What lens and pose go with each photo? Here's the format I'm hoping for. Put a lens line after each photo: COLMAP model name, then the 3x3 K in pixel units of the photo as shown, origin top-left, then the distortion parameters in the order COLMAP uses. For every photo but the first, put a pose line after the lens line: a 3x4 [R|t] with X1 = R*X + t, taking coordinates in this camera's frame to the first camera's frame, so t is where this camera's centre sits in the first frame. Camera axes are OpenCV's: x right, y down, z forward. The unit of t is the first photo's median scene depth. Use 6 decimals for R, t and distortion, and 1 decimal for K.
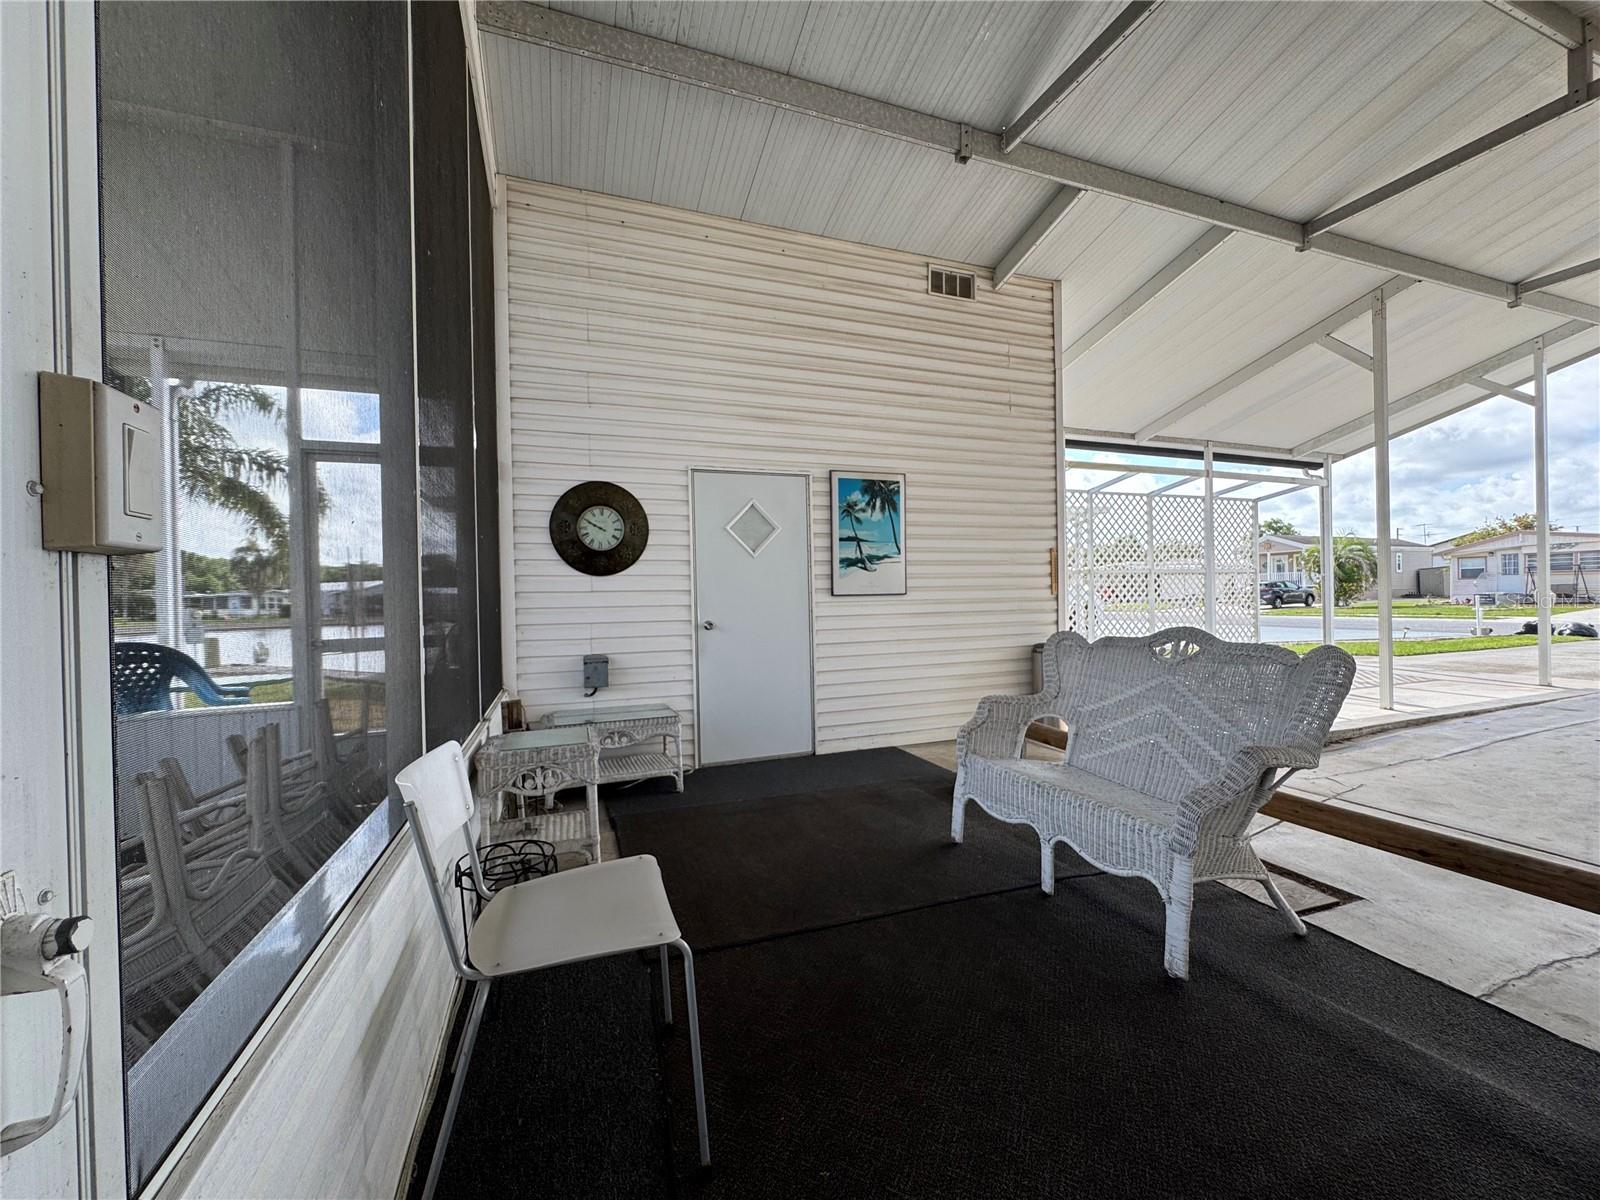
lens RADIAL K [[641.1, 0, 796.8], [0, 641.1, 596.2], [0, 0, 1]] dist [-0.001618, -0.000710]
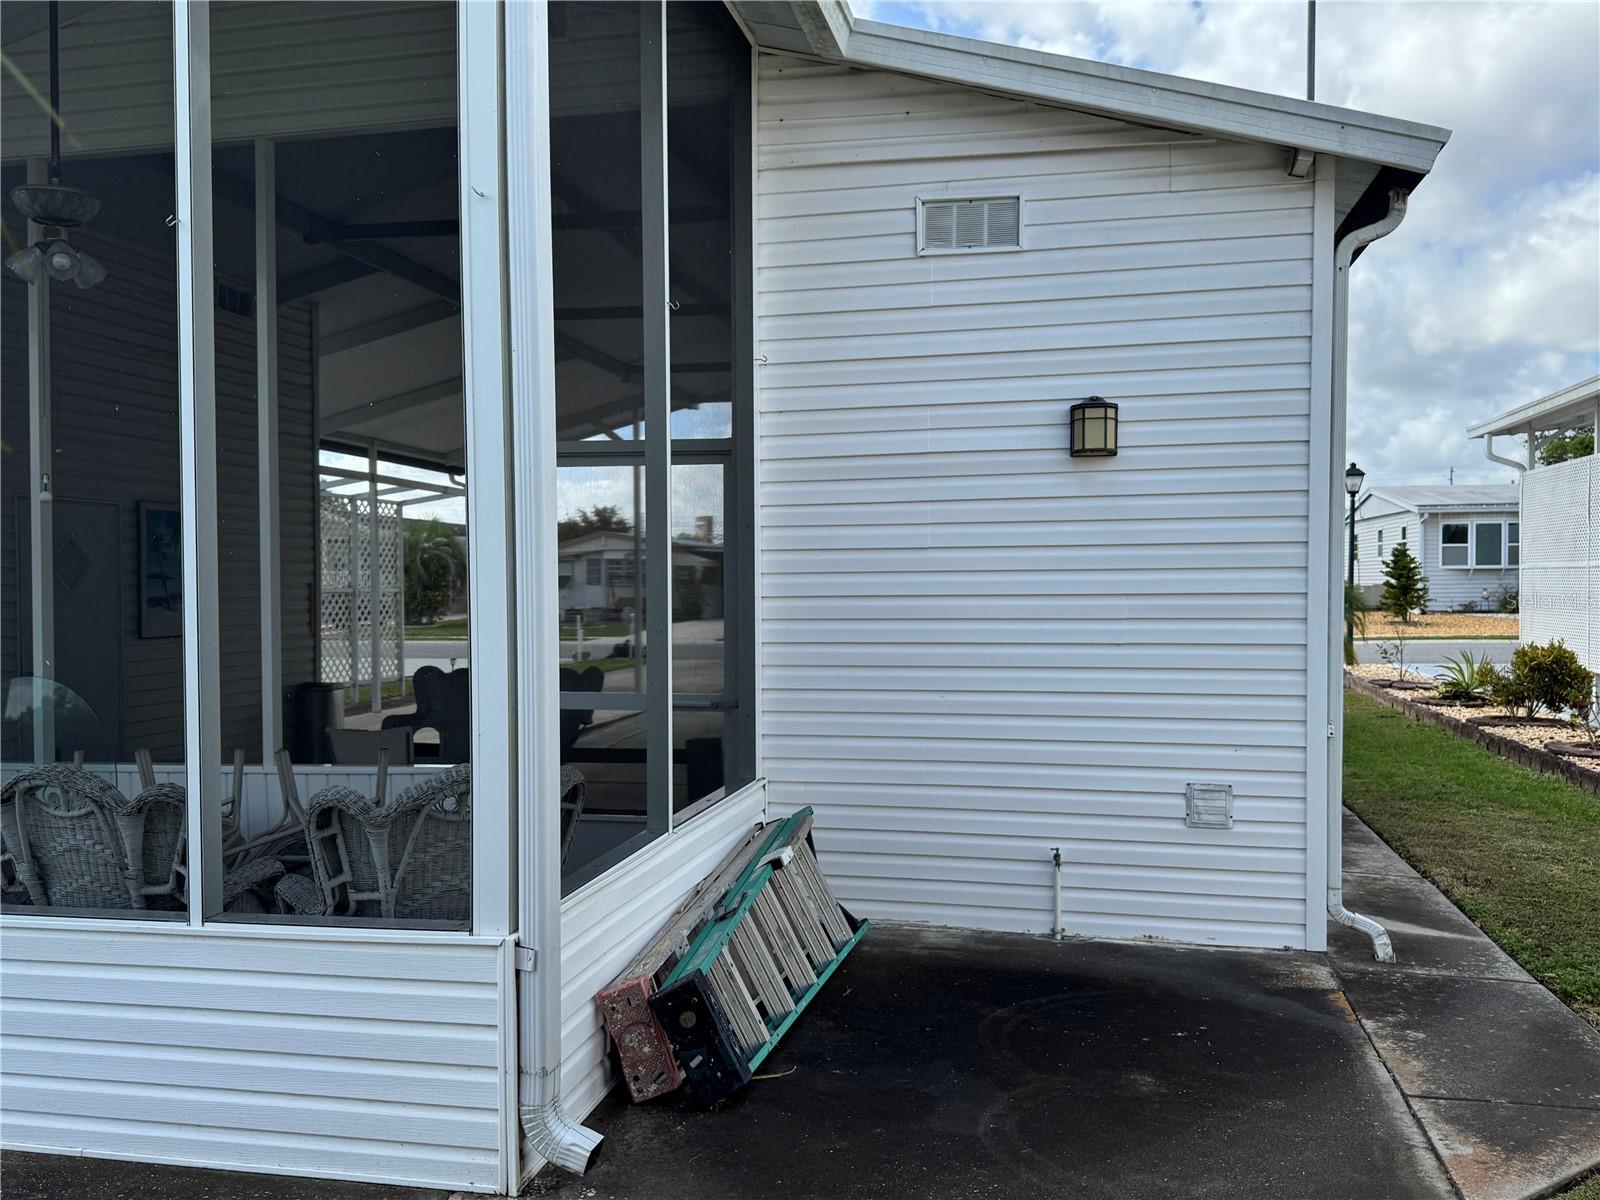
lens RADIAL K [[1311.4, 0, 794.4], [0, 1311.4, 598.4], [0, 0, 1]] dist [0.105507, -0.158854]
pose [[0.540557, 0.009612, 0.841253, -1.022370], [-0.007701, 0.999949, -0.006477, -0.052378], [-0.841272, -0.002977, 0.540603, -0.795519]]
